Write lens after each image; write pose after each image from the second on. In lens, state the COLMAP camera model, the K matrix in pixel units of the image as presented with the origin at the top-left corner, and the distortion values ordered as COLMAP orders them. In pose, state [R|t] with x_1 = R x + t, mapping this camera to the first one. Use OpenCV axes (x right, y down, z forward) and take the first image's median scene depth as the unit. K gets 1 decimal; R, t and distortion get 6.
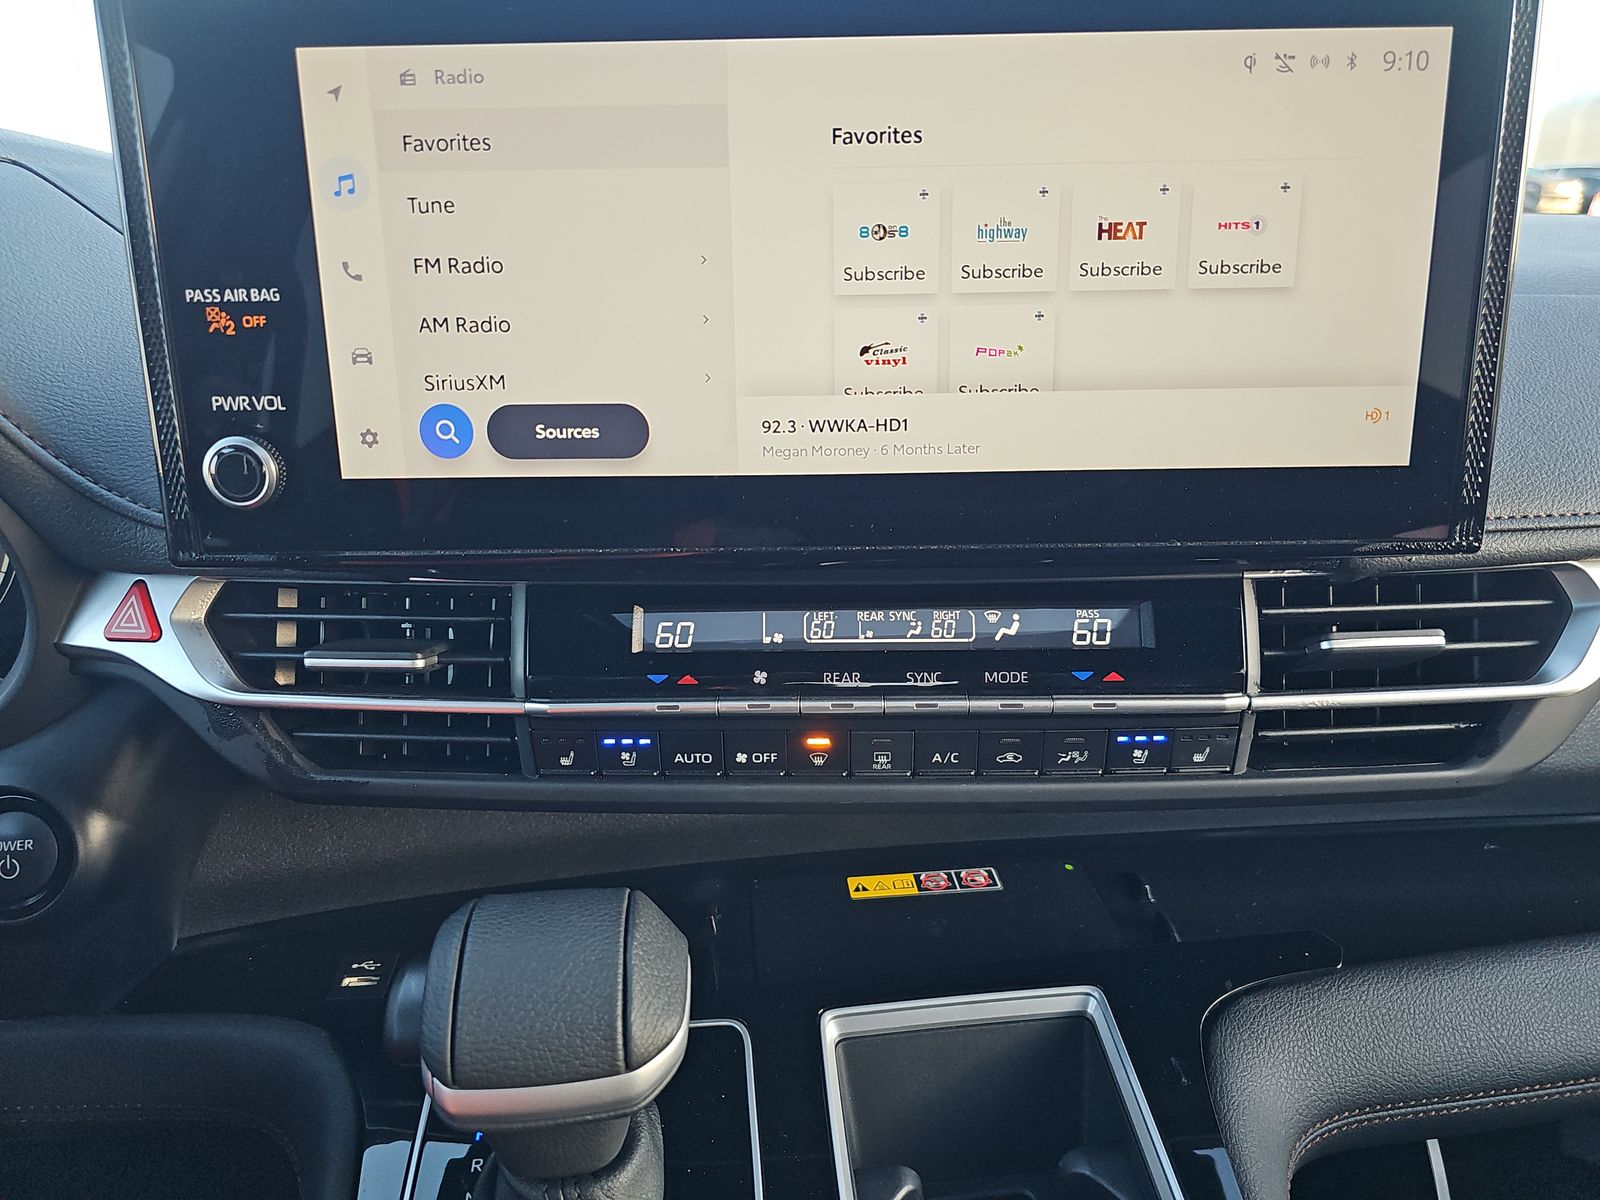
lens RADIAL K [[1068.9, 0, 800.0], [0, 1068.9, 600.0], [0, 0, 1]] dist [0.035420, -0.039626]
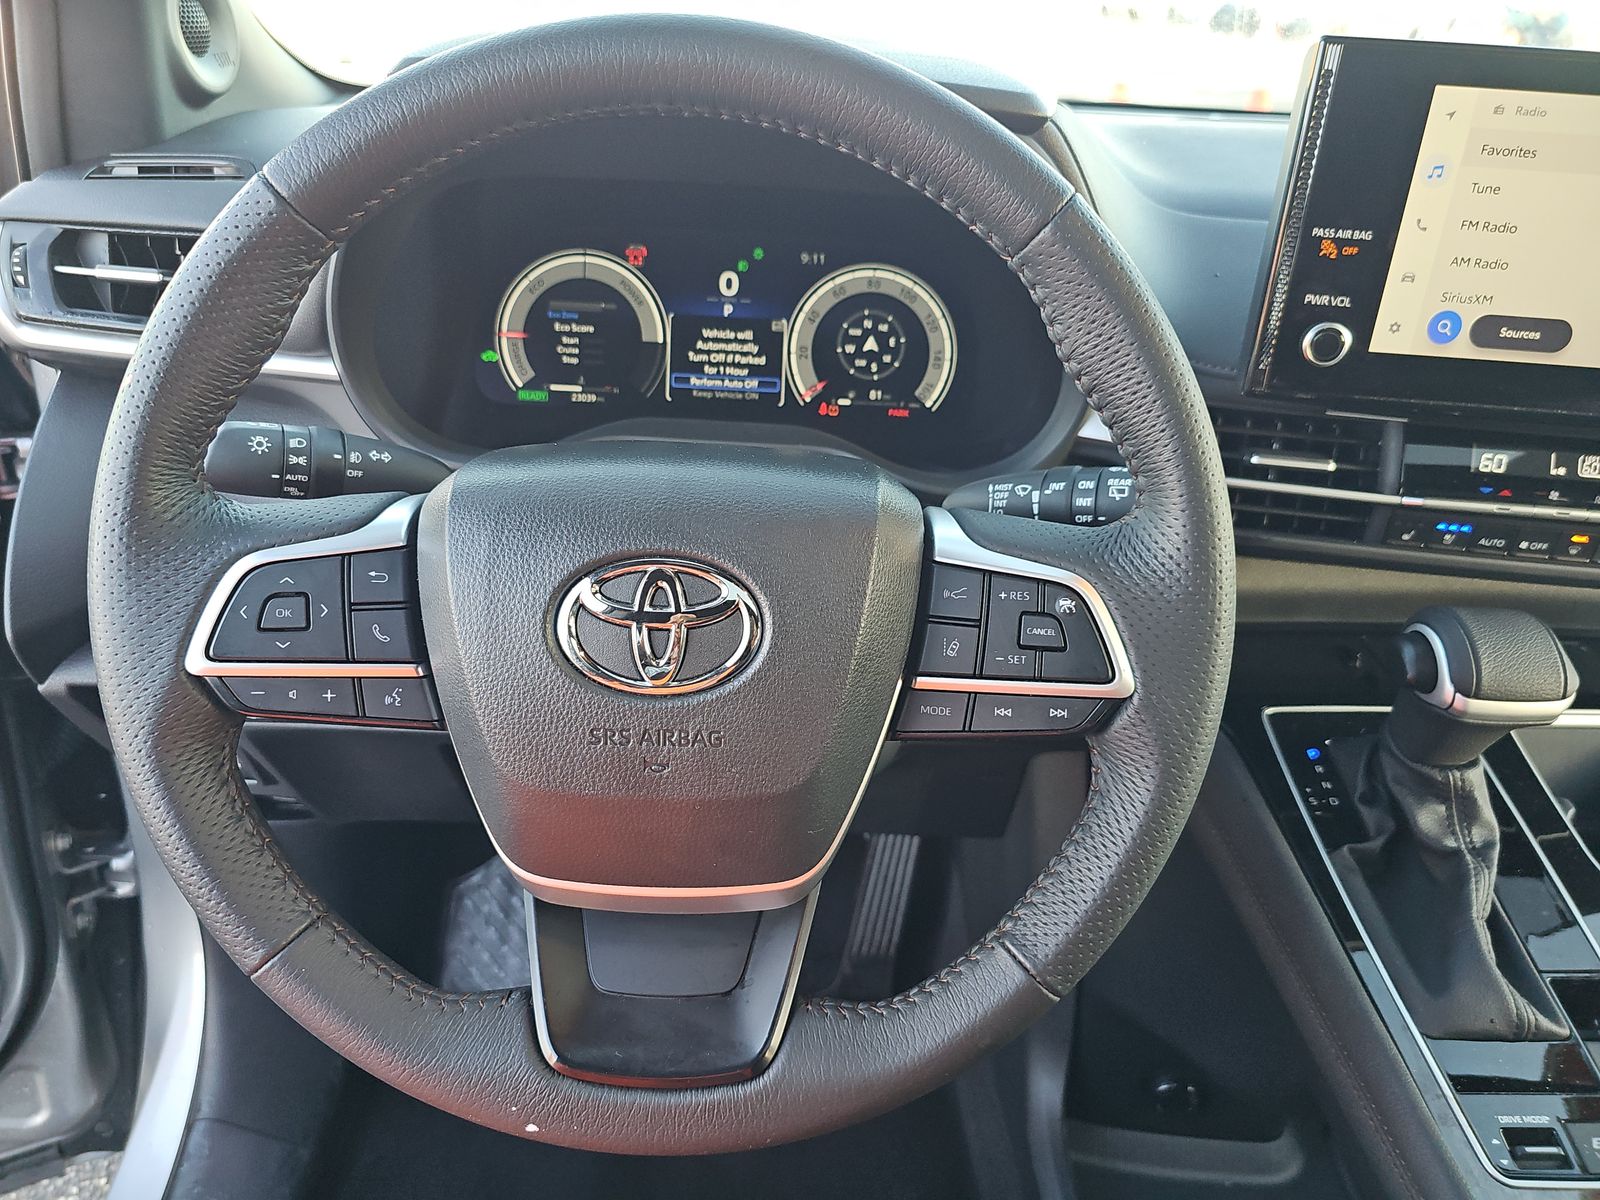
lens RADIAL K [[1068.9, 0, 800.0], [0, 1068.9, 600.0], [0, 0, 1]] dist [0.035420, -0.039626]
pose [[0.994676, 0.094747, -0.040542, -1.202840], [-0.086730, 0.982088, 0.167274, 0.061710], [0.055665, -0.162868, 0.985076, -0.741143]]
